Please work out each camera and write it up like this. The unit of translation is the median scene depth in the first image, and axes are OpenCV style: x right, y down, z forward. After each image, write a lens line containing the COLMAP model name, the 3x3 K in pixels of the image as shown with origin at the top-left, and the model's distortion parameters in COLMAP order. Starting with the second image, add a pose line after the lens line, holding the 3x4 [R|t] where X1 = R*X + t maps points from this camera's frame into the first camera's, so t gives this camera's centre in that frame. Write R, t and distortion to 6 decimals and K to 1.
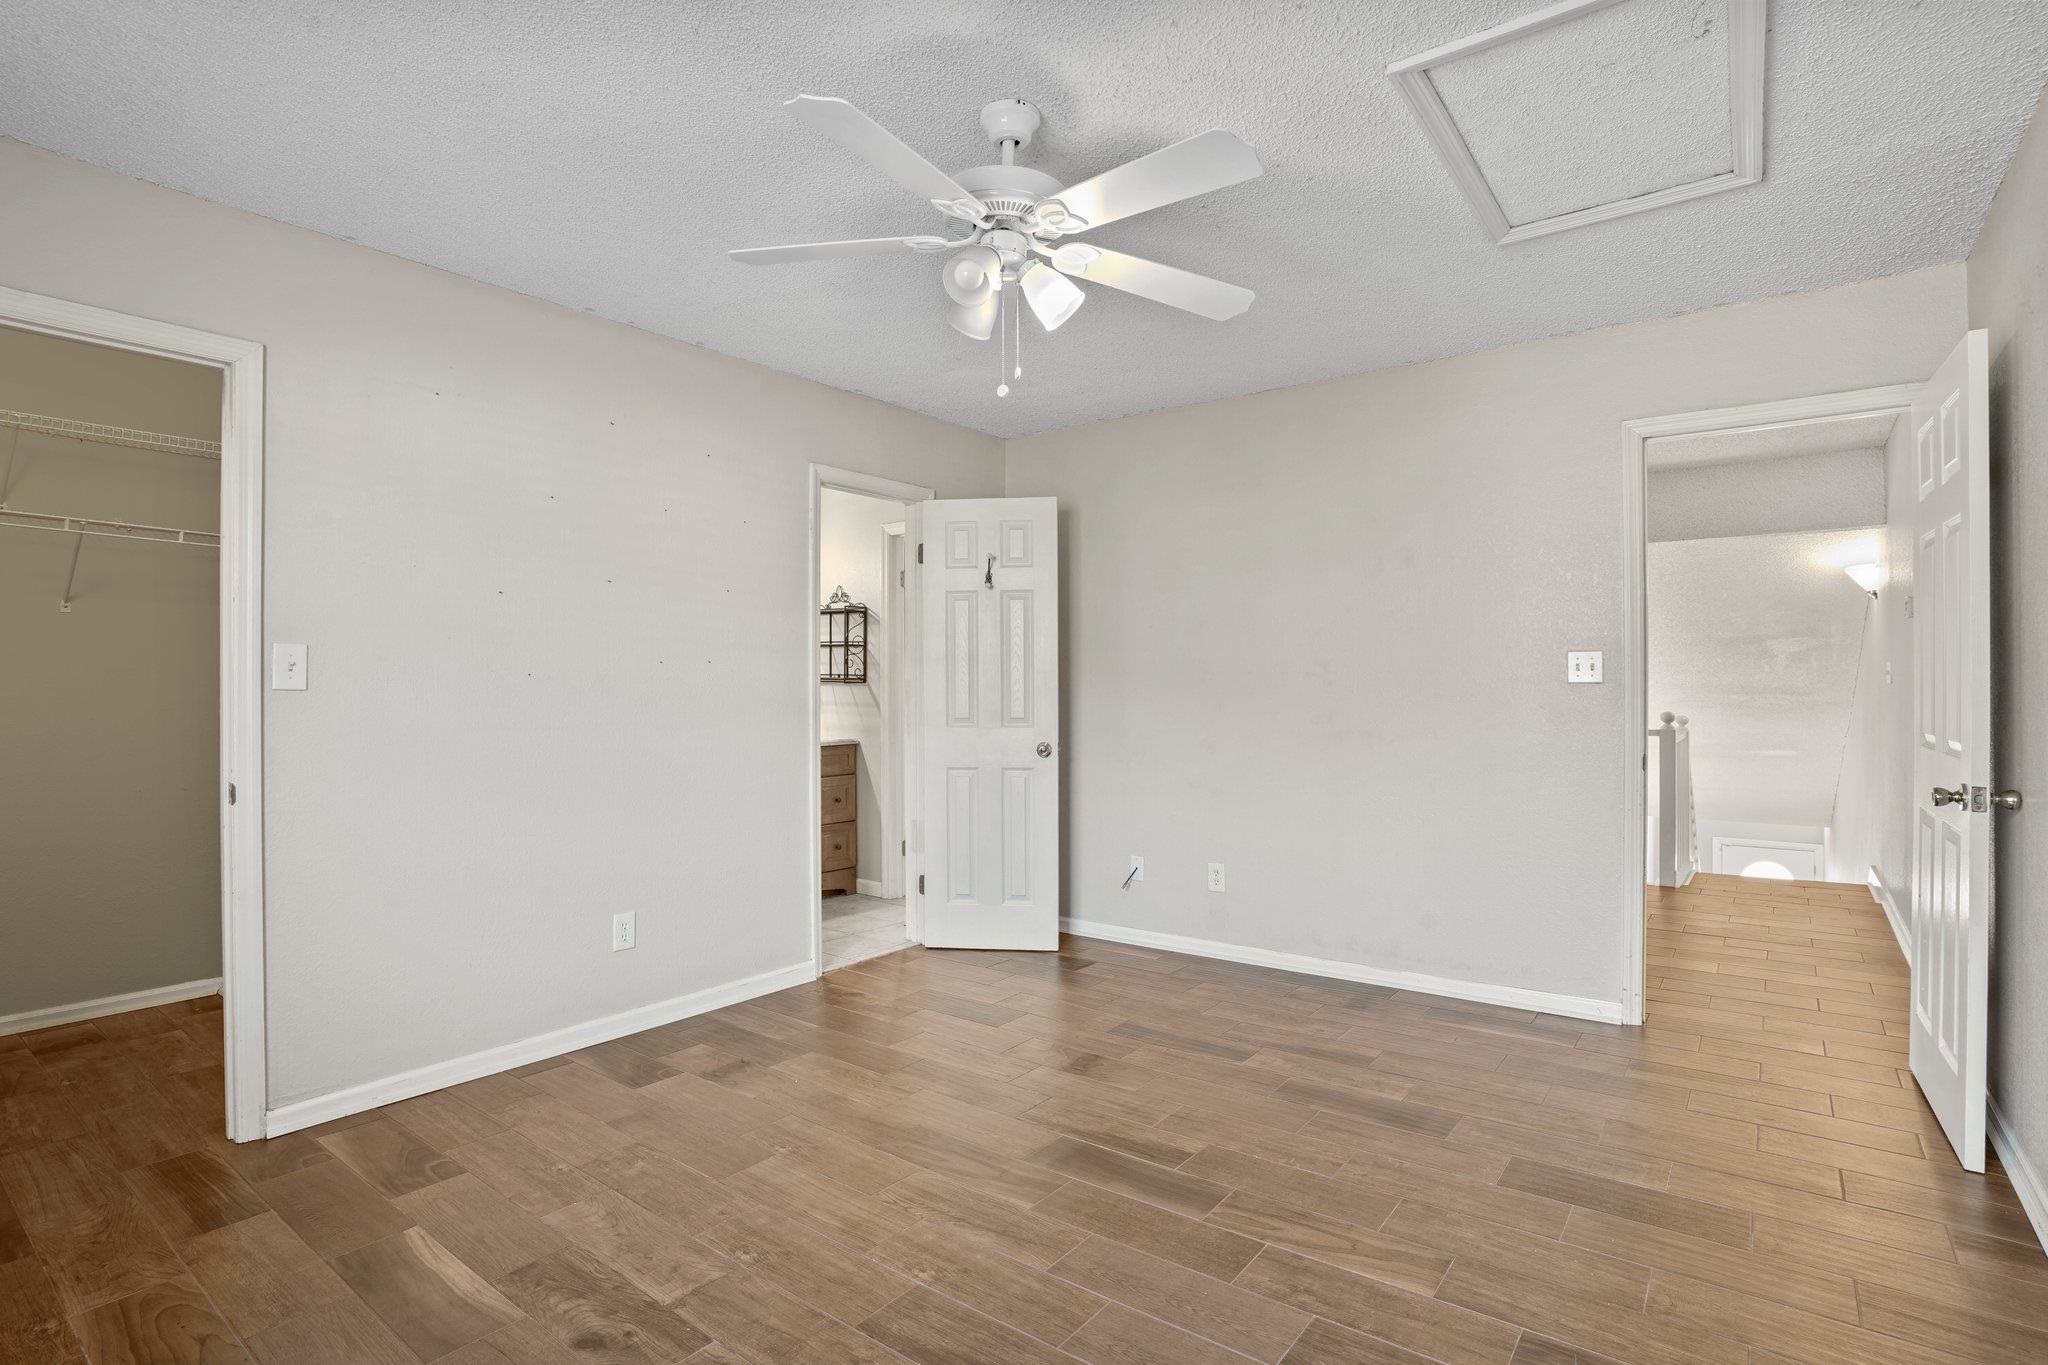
lens RADIAL K [[1010.3, 0, 1024.0], [0, 1010.3, 682.5], [0, 0, 1]] dist [-0.033568, 0.001296]
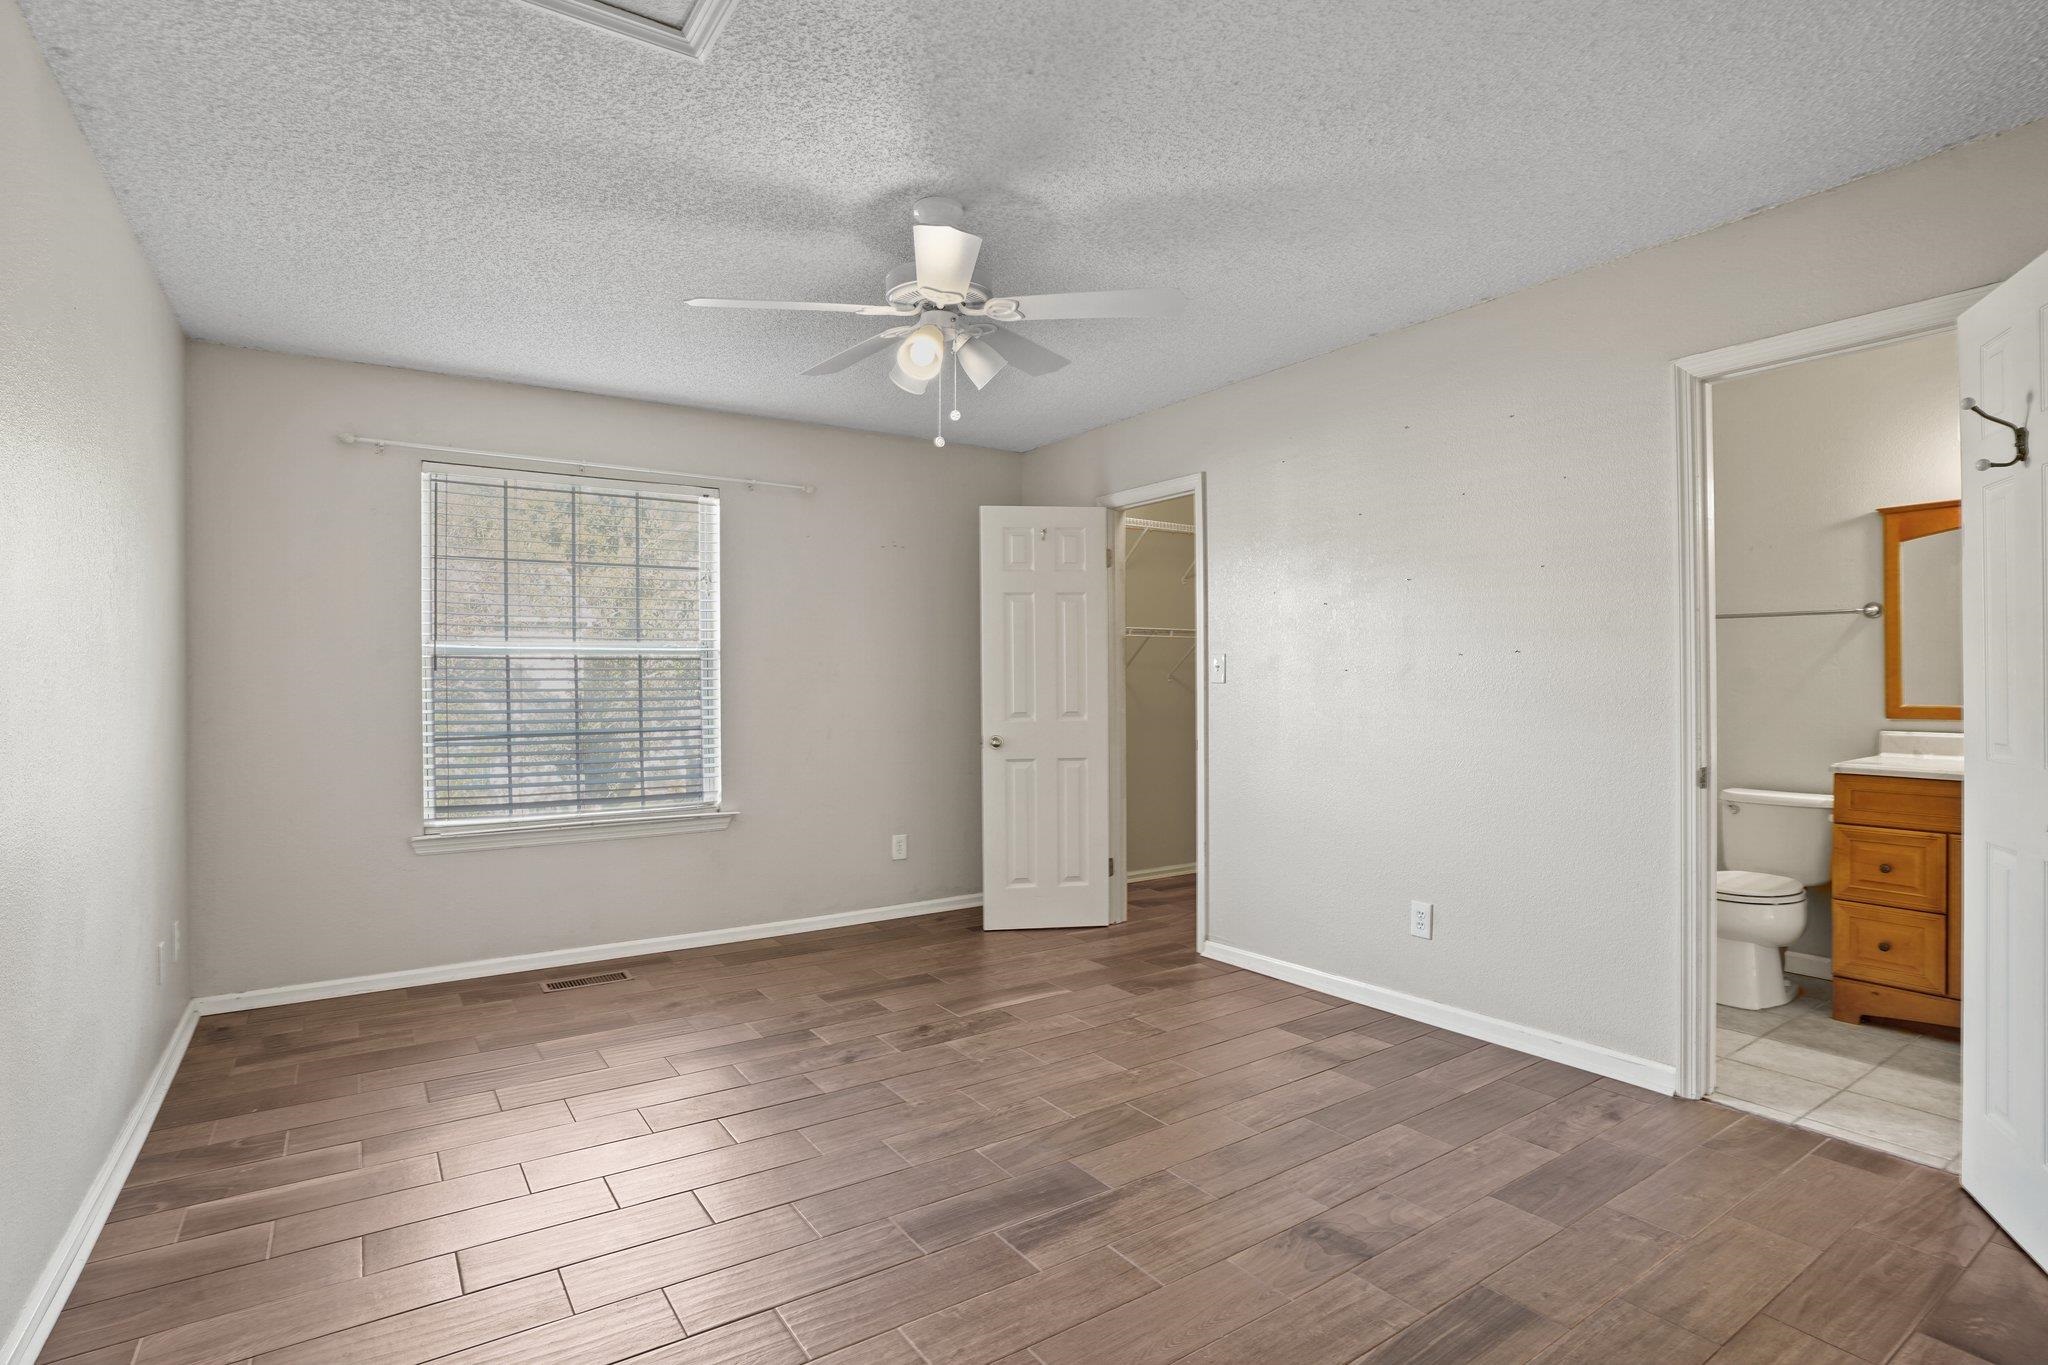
lens RADIAL K [[1010.3, 0, 1024.0], [0, 1010.3, 682.5], [0, 0, 1]] dist [-0.033568, 0.001296]
pose [[-0.307930, 0.002171, -0.951406, 0.946640], [0.011051, 0.999938, -0.001295, 0.002173], [0.951345, -0.010912, -0.307935, 1.255749]]
